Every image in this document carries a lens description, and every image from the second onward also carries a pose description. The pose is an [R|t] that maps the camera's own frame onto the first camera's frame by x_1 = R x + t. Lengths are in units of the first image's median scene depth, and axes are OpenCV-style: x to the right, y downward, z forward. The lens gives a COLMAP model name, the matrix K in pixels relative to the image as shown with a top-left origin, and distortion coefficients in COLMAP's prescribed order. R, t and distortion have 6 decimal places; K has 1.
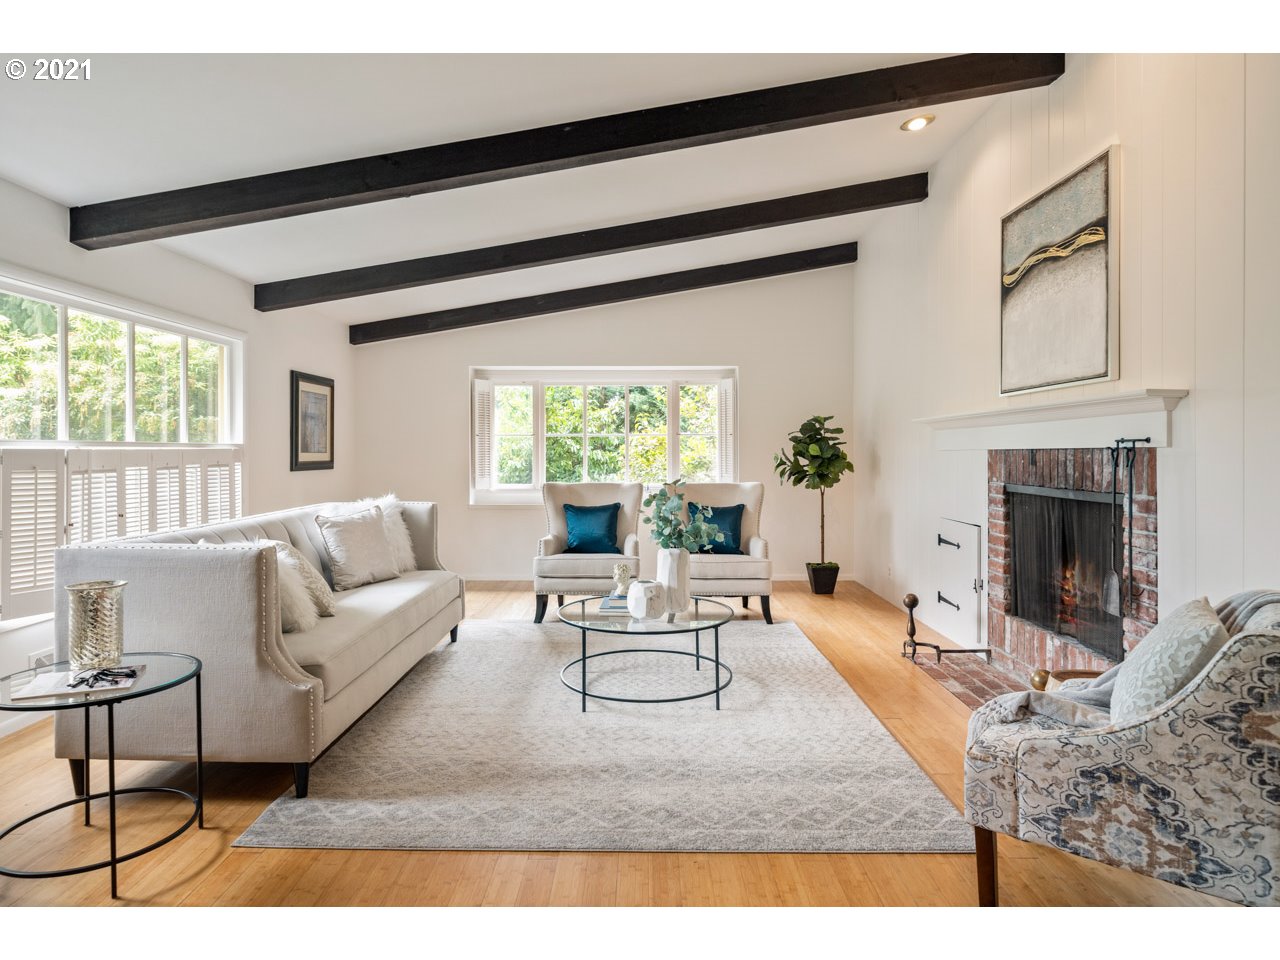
lens RADIAL K [[759.4, 0, 640.9], [0, 759.4, 460.0], [0, 0, 1]] dist [-0.002011, -0.000923]
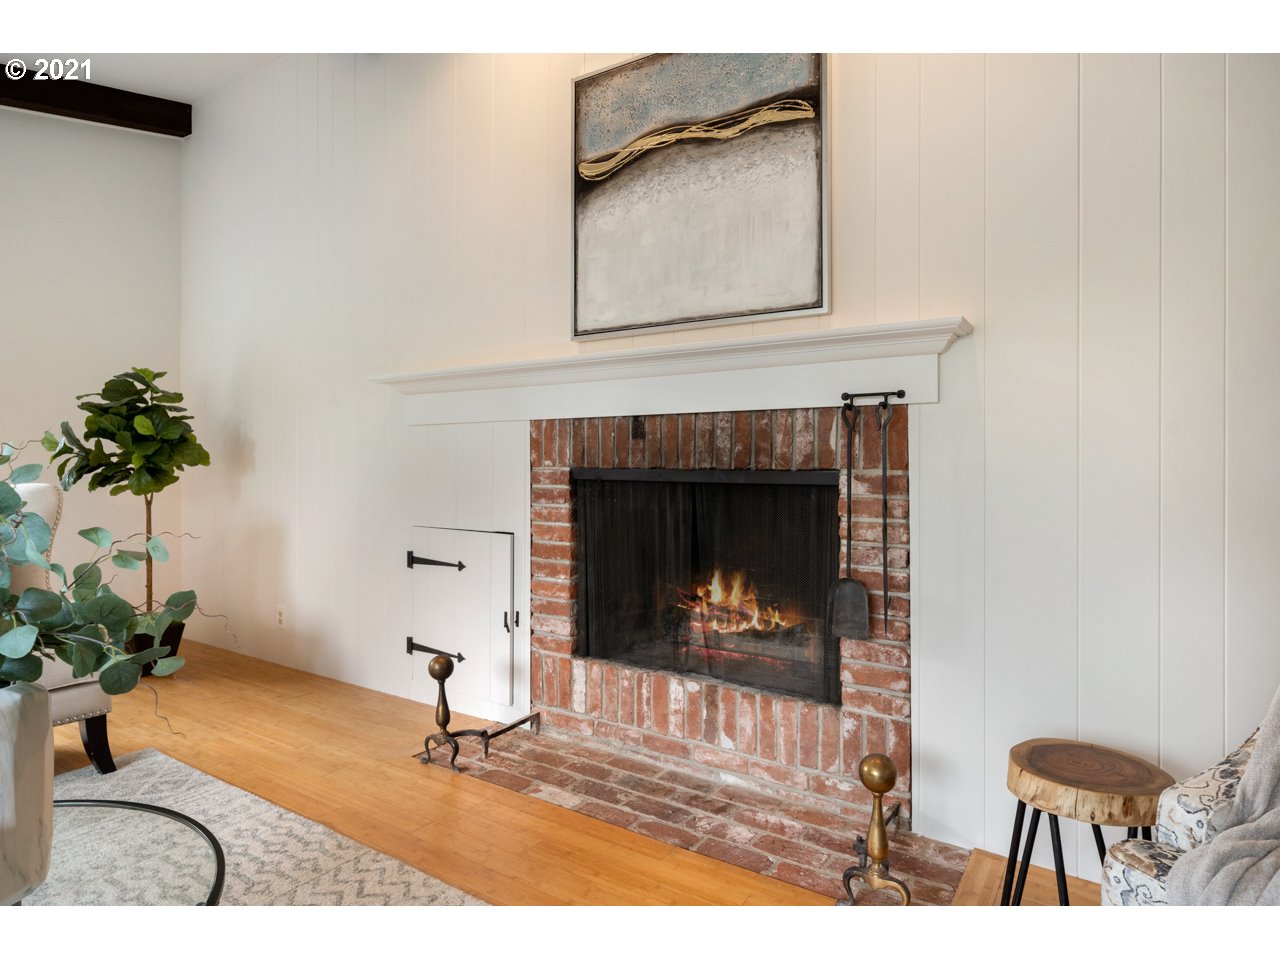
lens RADIAL K [[759.4, 0, 640.9], [0, 759.4, 460.0], [0, 0, 1]] dist [-0.002011, -0.000923]
pose [[0.553696, 0.000430, 0.832718, -0.060906], [0.007852, 0.999953, -0.005737, 0.028423], [-0.832682, 0.009715, 0.553667, 0.568126]]
